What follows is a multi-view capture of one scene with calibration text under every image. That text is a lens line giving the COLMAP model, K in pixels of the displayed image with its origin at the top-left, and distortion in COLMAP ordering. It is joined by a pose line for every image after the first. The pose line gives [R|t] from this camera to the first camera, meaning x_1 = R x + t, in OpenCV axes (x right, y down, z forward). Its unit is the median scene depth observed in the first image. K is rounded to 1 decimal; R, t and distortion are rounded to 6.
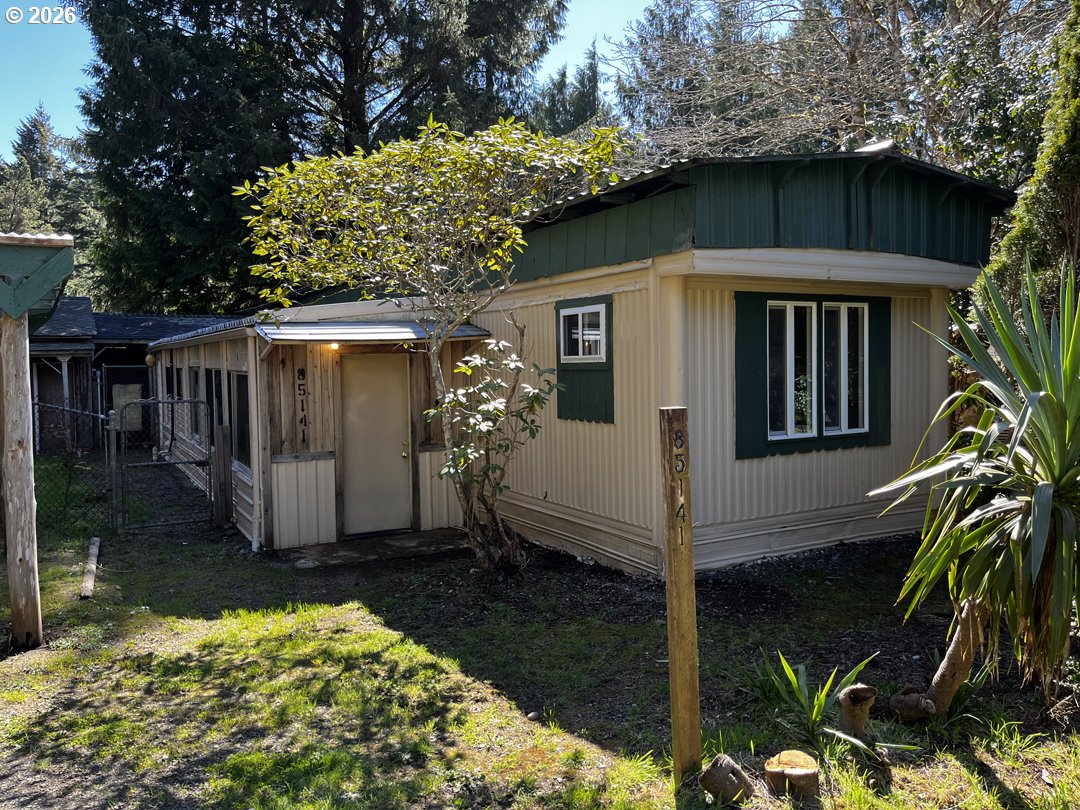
lens RADIAL K [[829.9, 0, 545.3], [0, 829.9, 406.0], [0, 0, 1]] dist [0.082546, -0.116863]
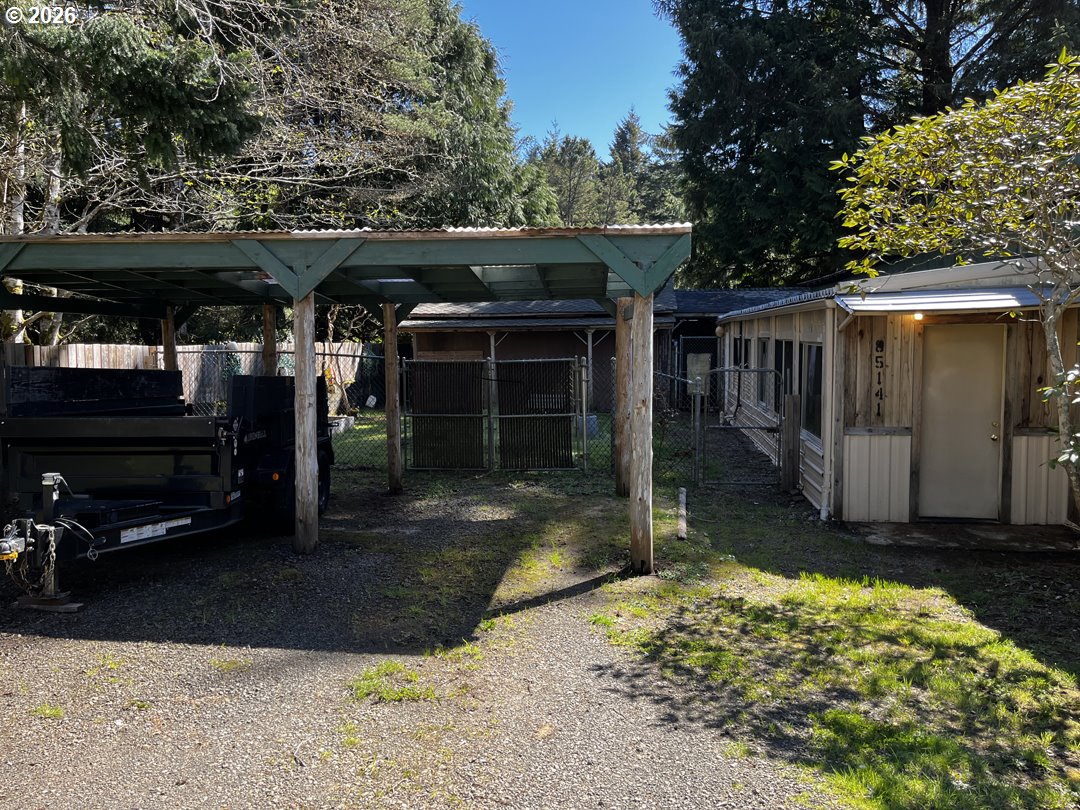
lens RADIAL K [[831.6, 0, 528.0], [0, 831.6, 400.7], [0, 0, 1]] dist [0.081564, -0.095678]
pose [[0.796401, 0.050316, -0.602672, -0.027156], [-0.033203, 0.998668, 0.039501, 0.000462], [0.603857, -0.011449, 0.797011, -0.029632]]
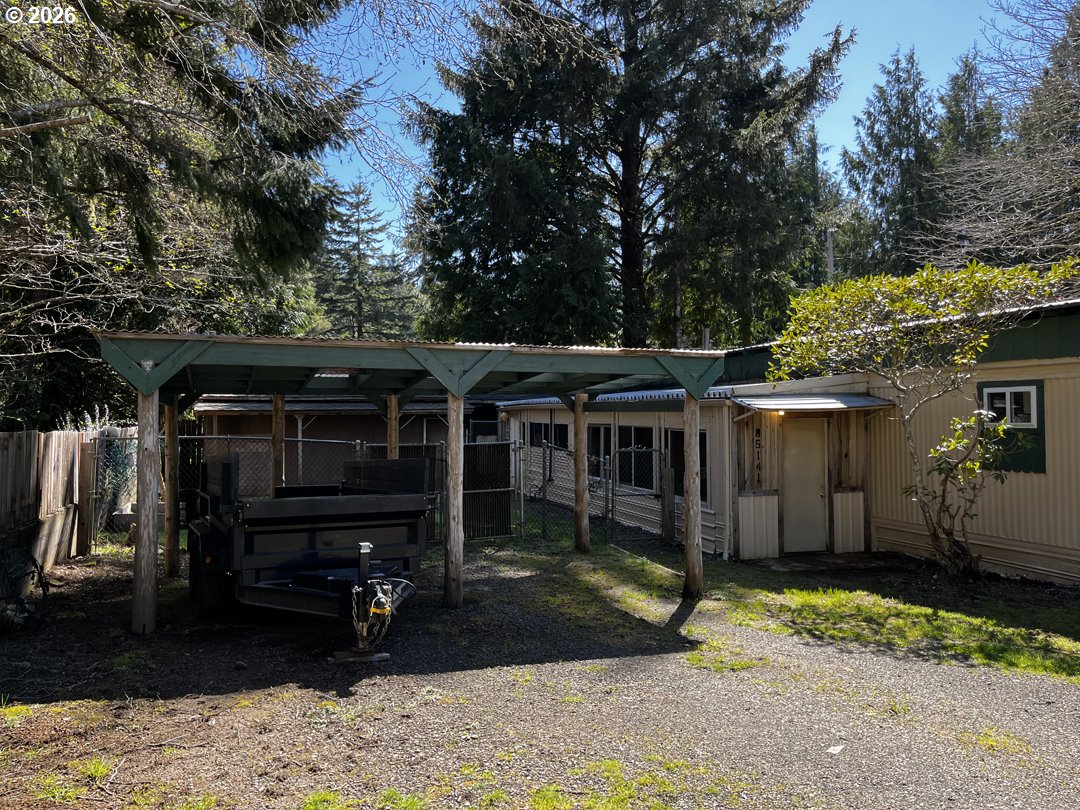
lens RADIAL K [[823.1, 0, 544.0], [0, 823.1, 406.1], [0, 0, 1]] dist [0.083048, -0.101552]
pose [[0.979180, 0.007673, -0.202846, -0.393143], [-0.020819, 0.997812, -0.062754, 0.012317], [0.201921, 0.065671, 0.977198, -0.455520]]
